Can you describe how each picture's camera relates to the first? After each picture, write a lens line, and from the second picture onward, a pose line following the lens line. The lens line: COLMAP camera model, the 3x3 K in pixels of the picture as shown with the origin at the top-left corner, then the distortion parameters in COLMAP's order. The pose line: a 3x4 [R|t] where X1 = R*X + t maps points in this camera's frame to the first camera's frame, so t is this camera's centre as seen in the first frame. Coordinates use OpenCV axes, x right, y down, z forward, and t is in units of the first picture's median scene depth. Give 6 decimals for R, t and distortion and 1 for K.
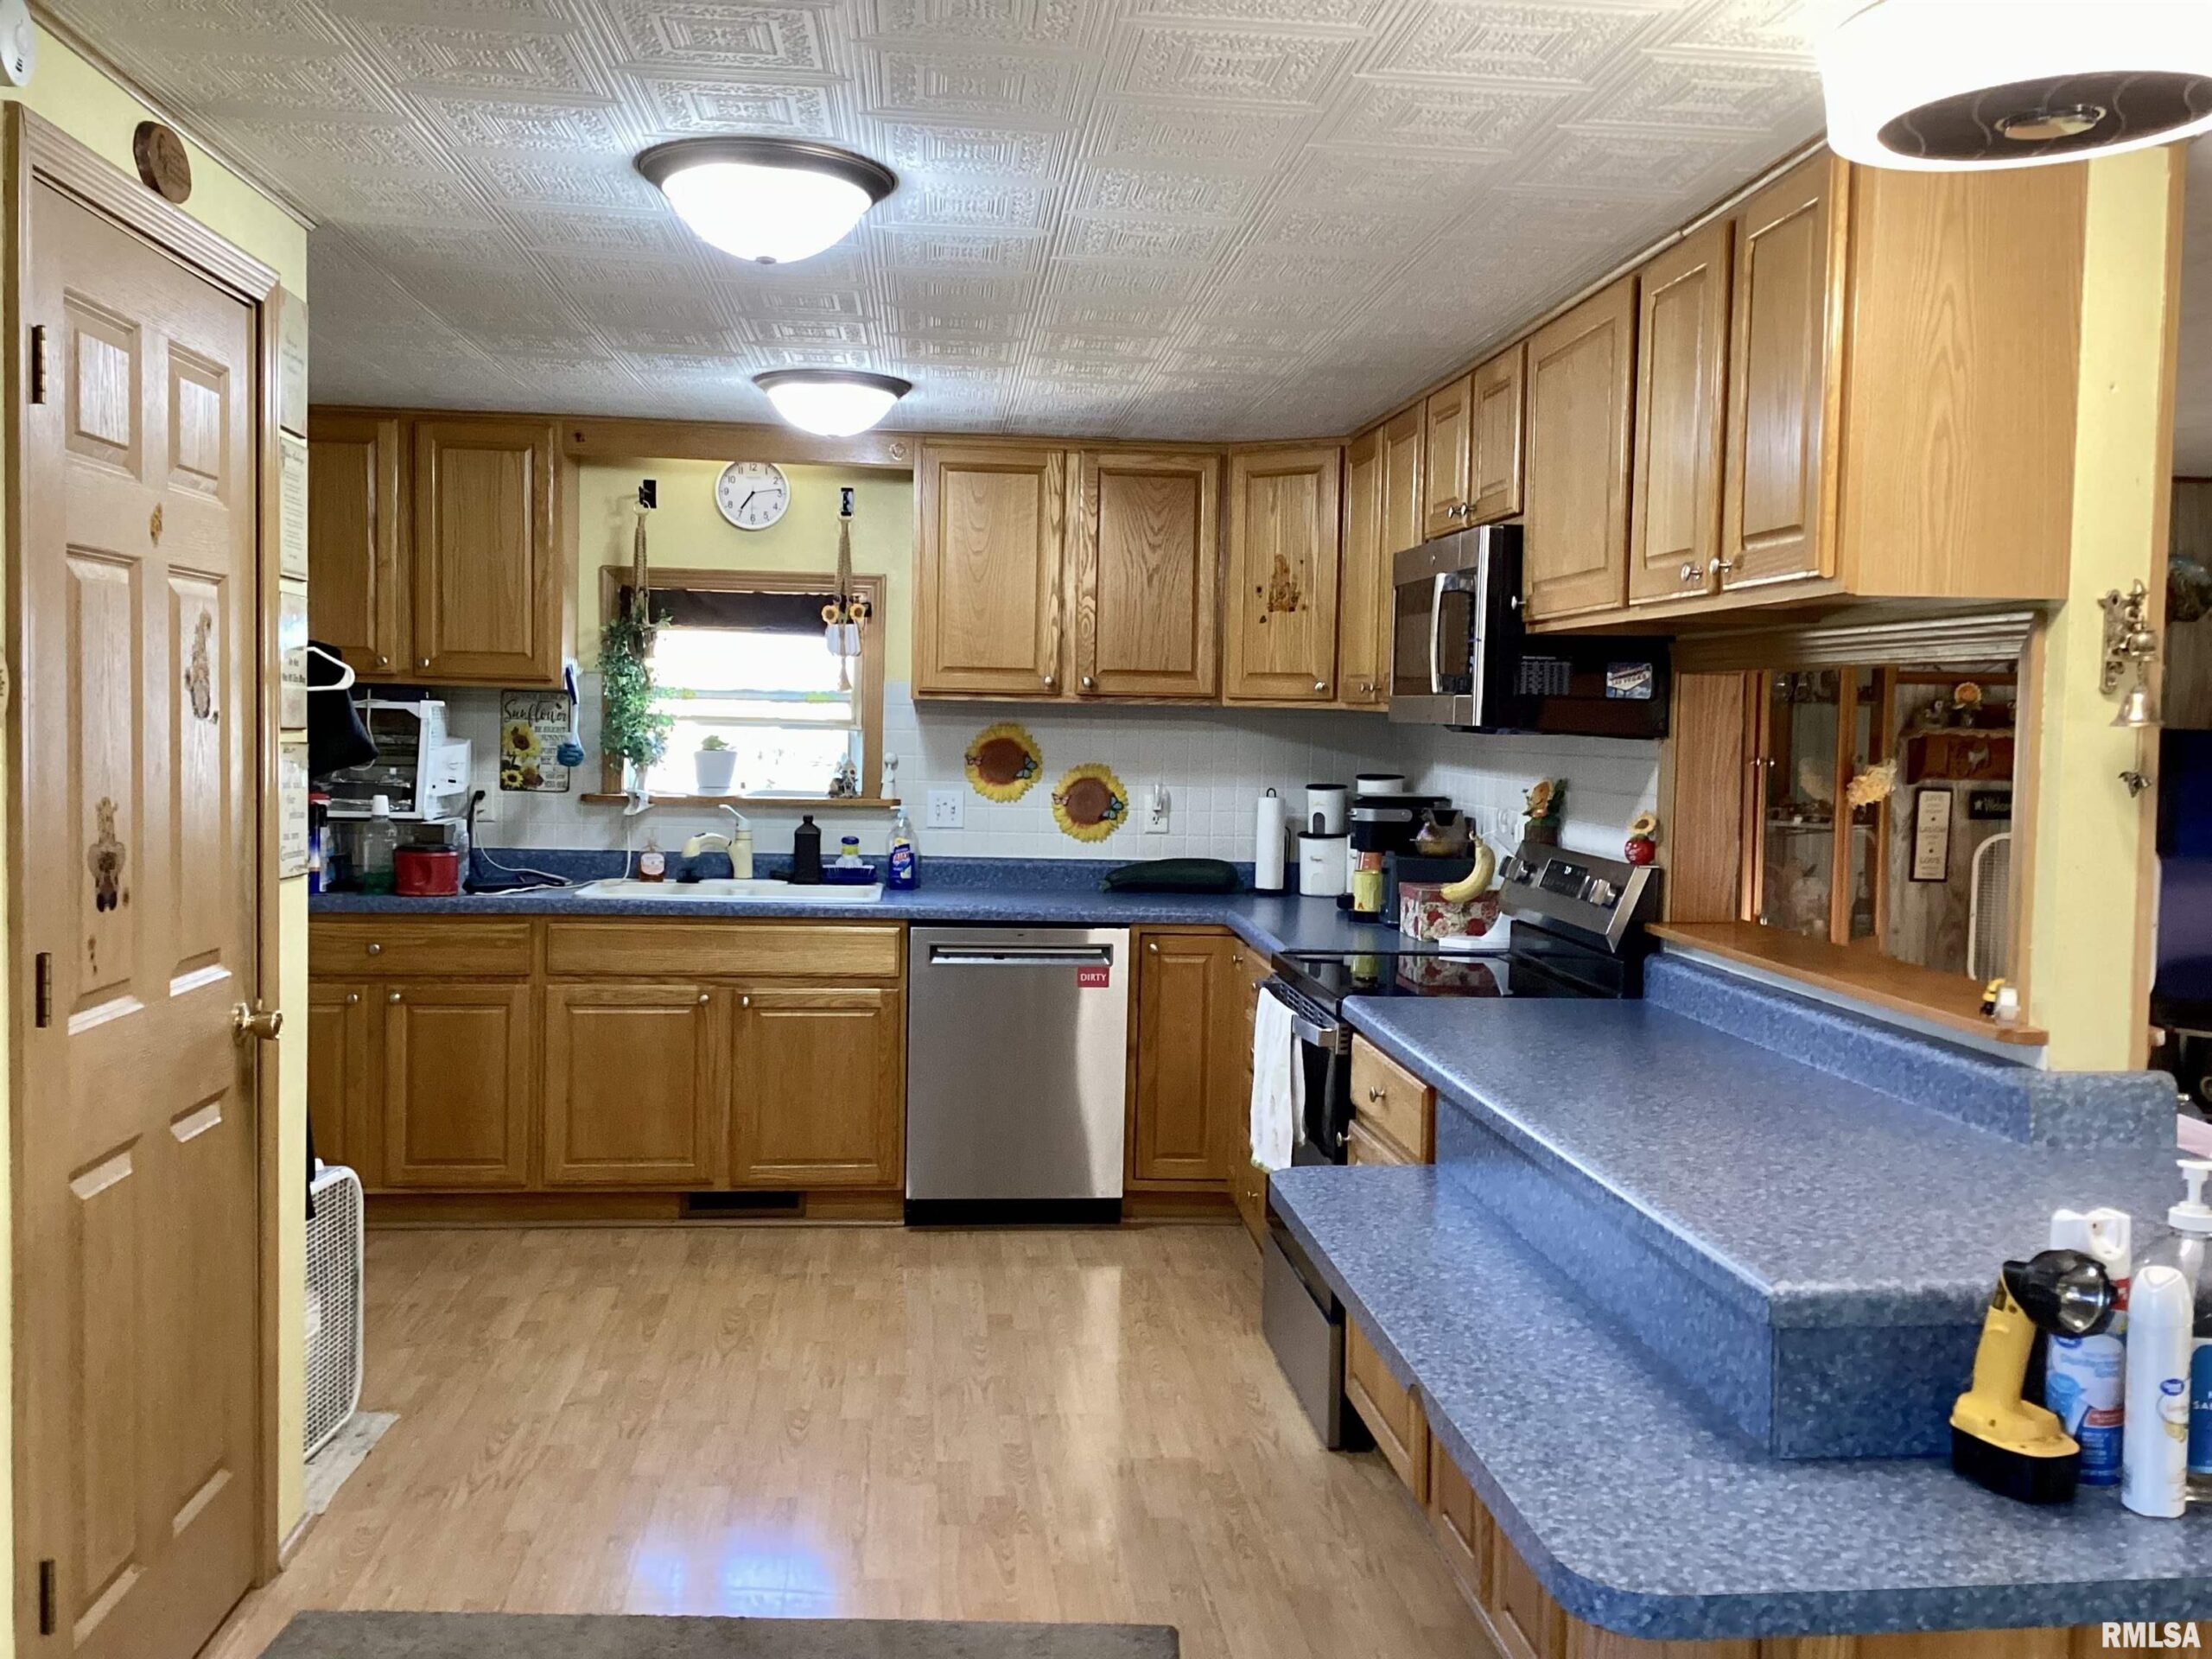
lens RADIAL K [[2048.9, 0, 1143.6], [0, 2048.9, 831.4], [0, 0, 1]] dist [0.043907, 0.000000]
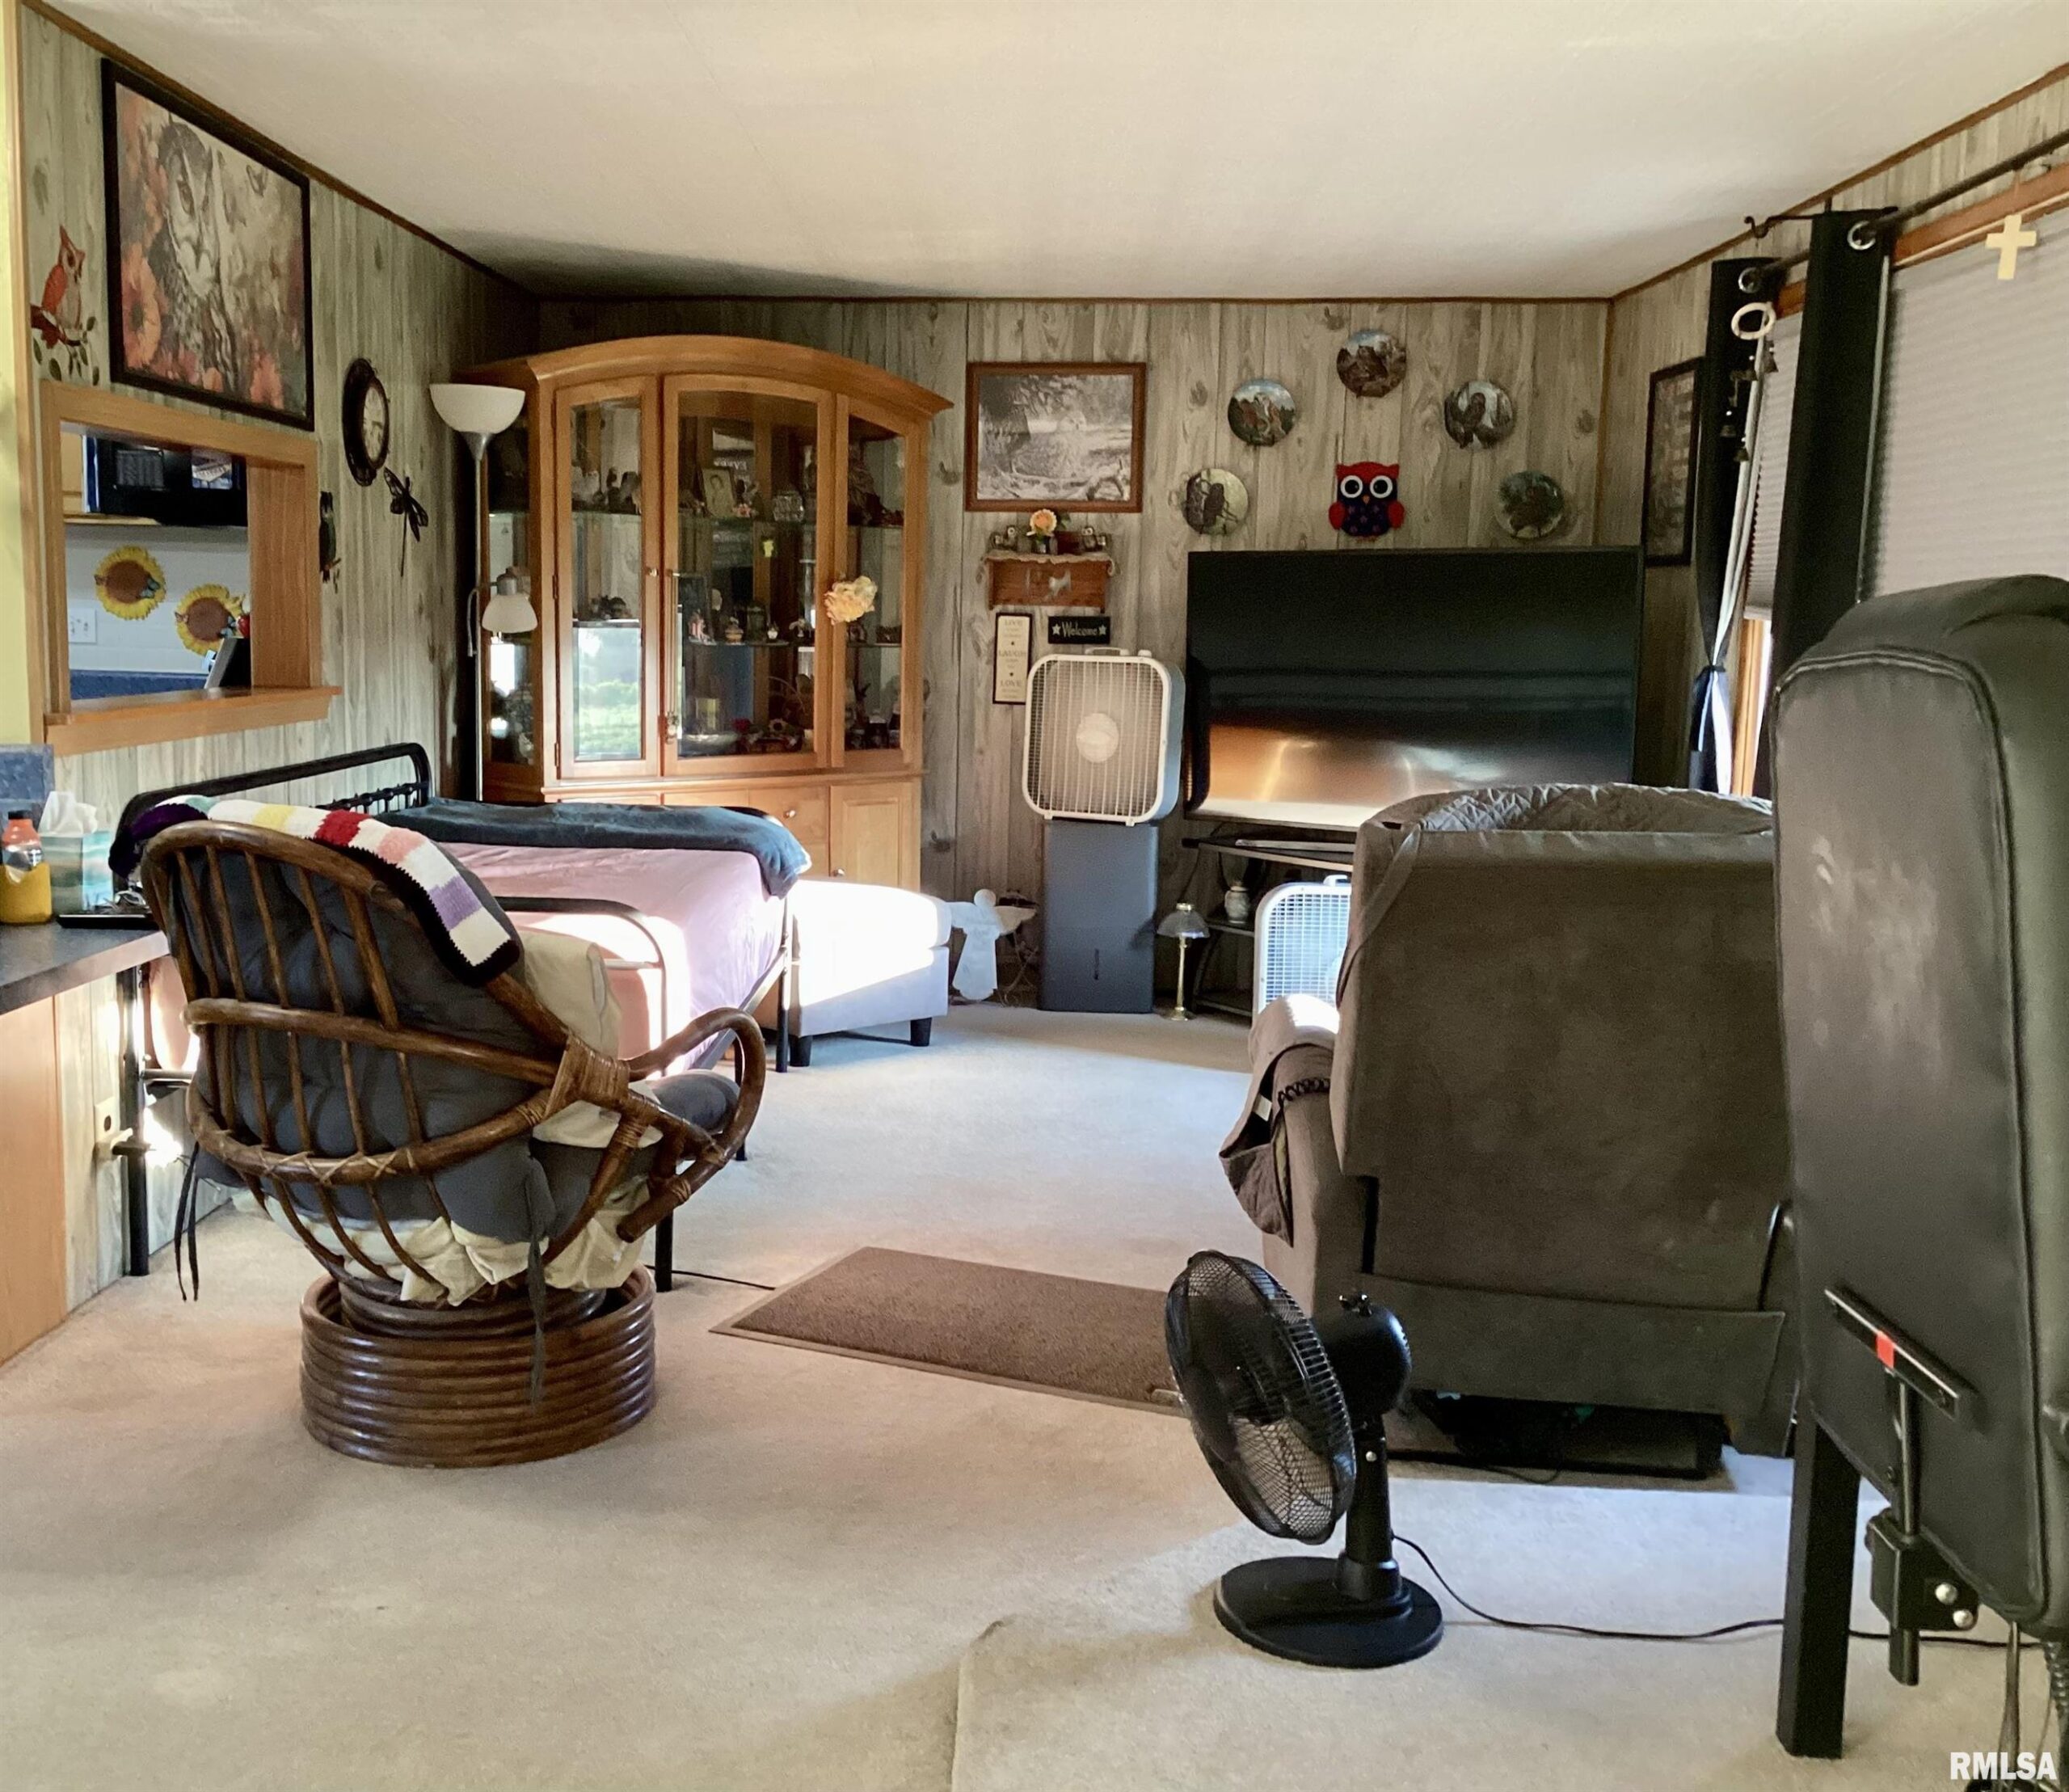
lens RADIAL K [[2235.8, 0, 1025.2], [0, 2235.8, 915.2], [0, 0, 1]] dist [-0.051534, 0.000000]
pose [[0.992731, 0.021736, -0.118379, 0.596100], [-0.013072, 0.997211, 0.073485, 0.054071], [0.119646, -0.071403, 0.990246, -0.134068]]
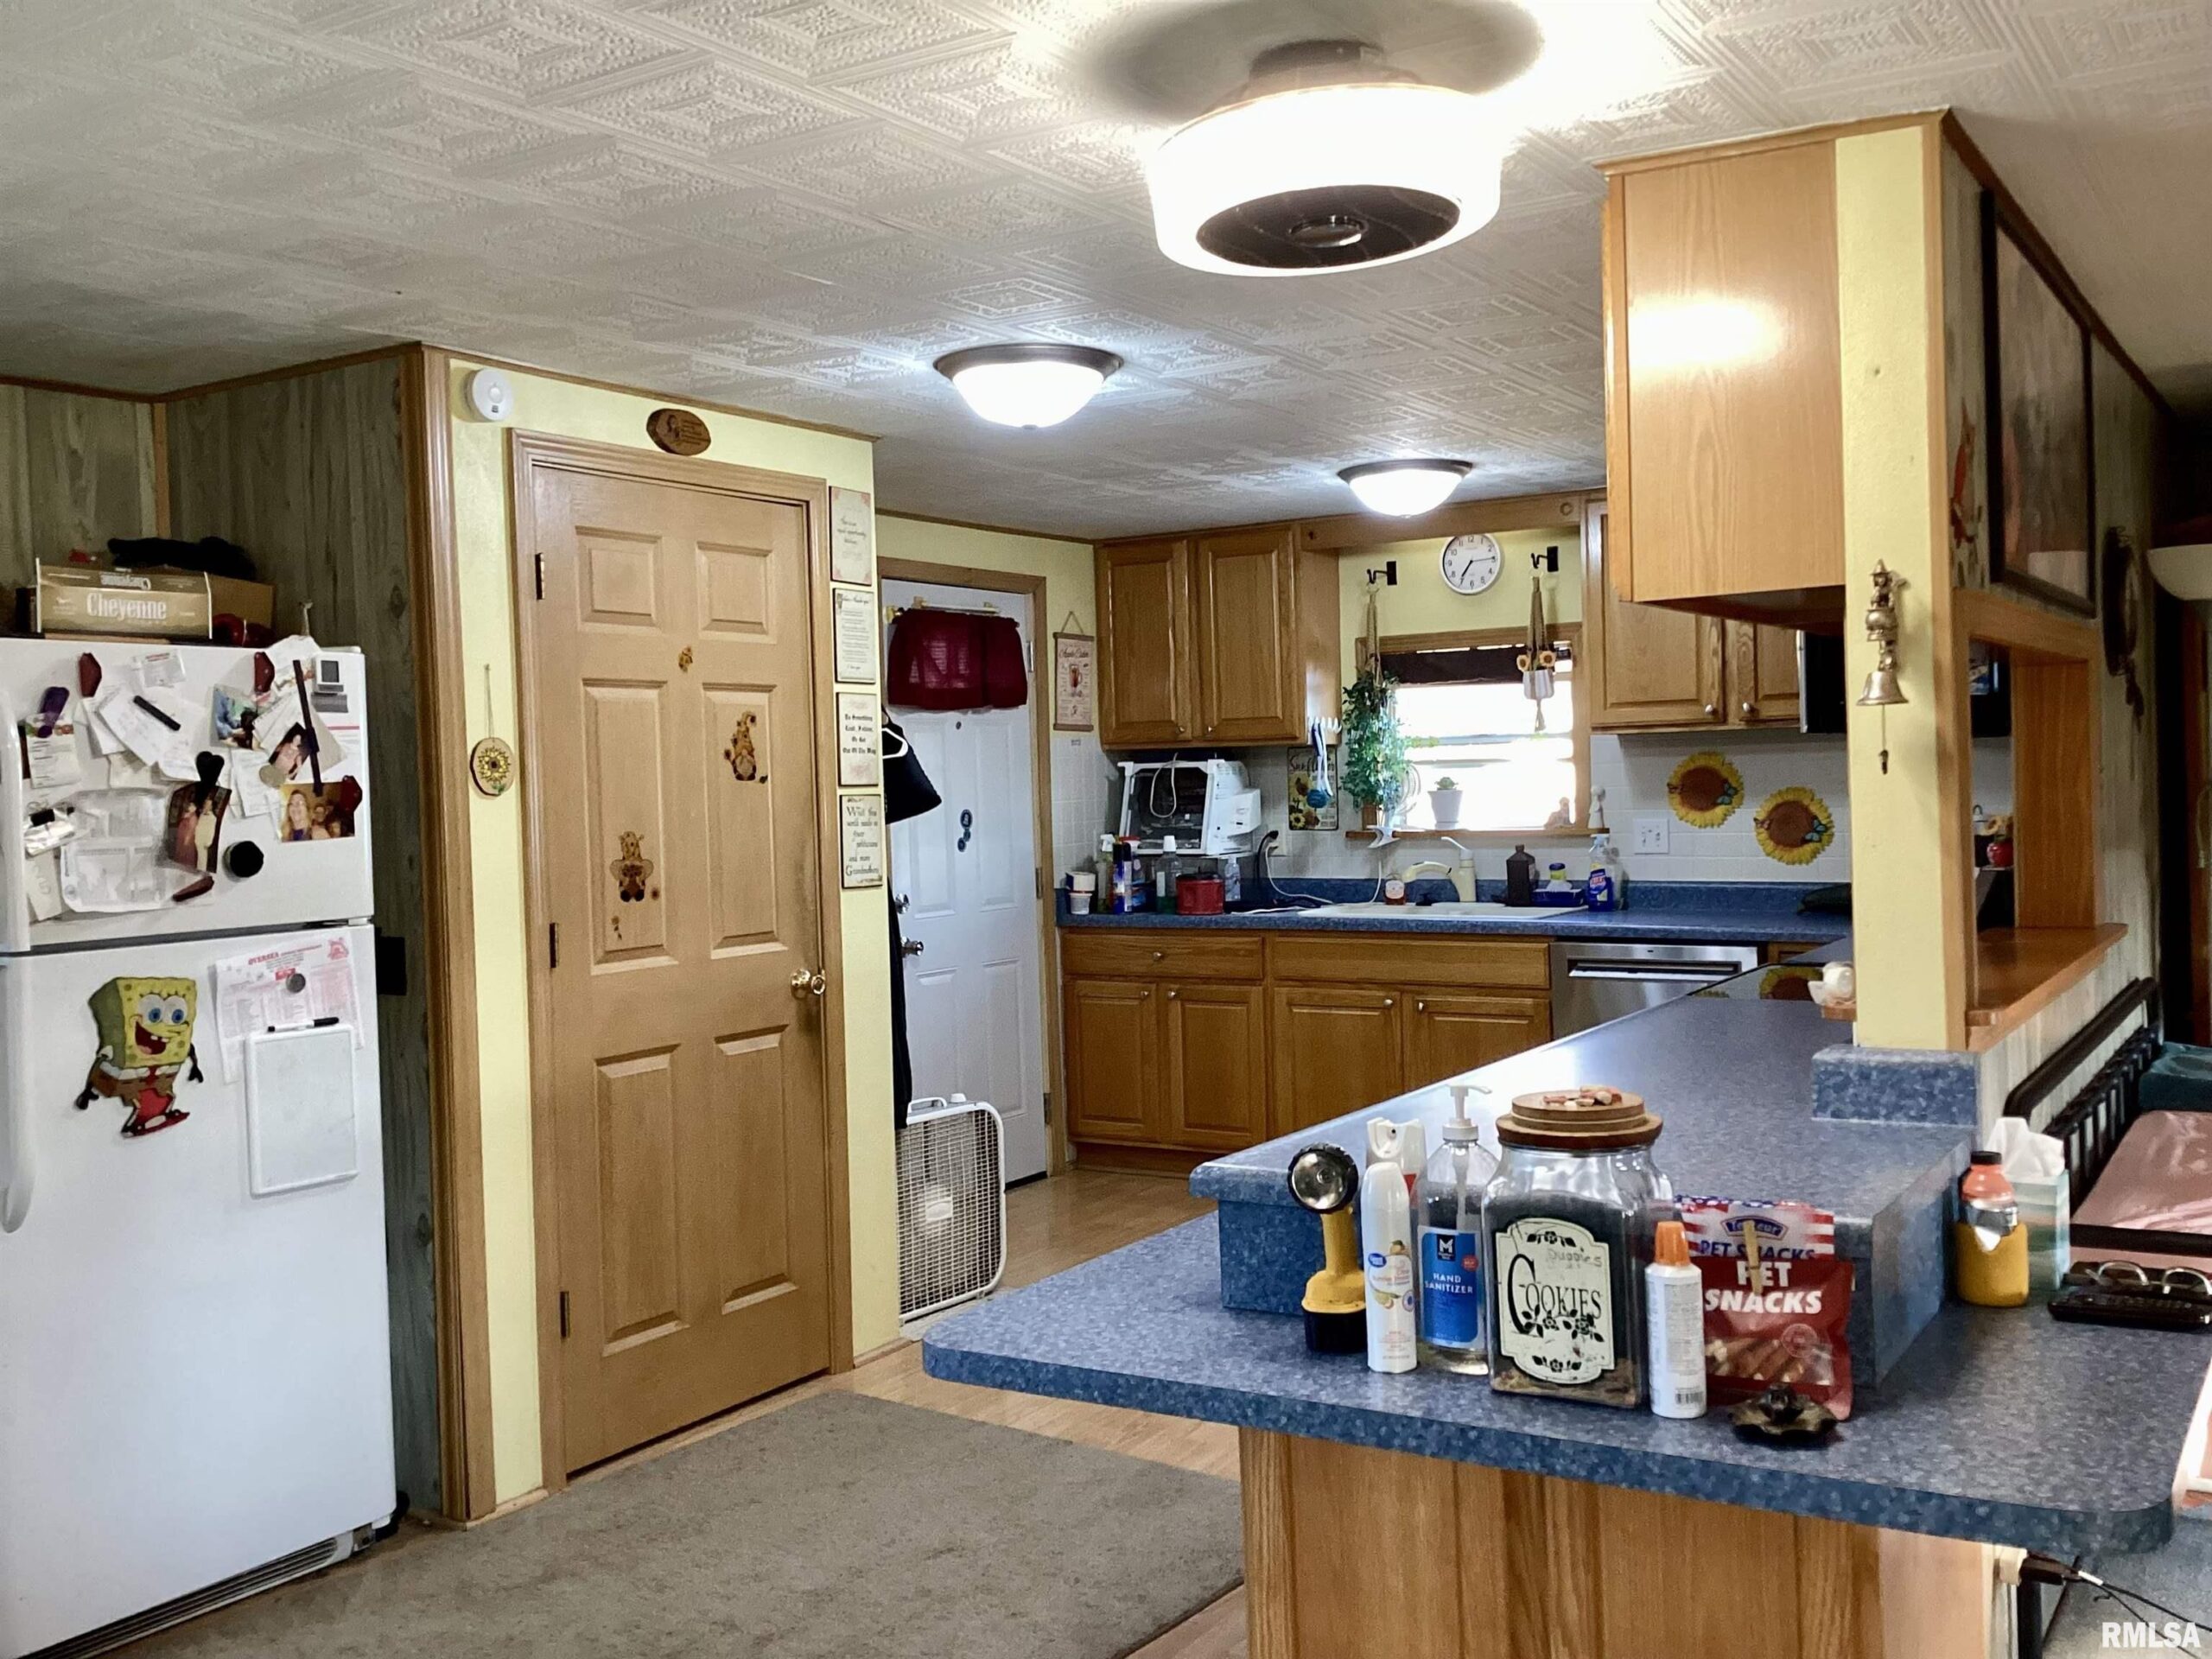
lens RADIAL K [[2048.9, 0, 1102.6], [0, 2048.9, 819.6], [0, 0, 1]] dist [0.043907, 0.000000]
pose [[0.783329, -0.031871, -0.620790, 0.372024], [0.011660, 0.999262, -0.036589, 0.017822], [0.621498, 0.021423, 0.783123, -0.014500]]
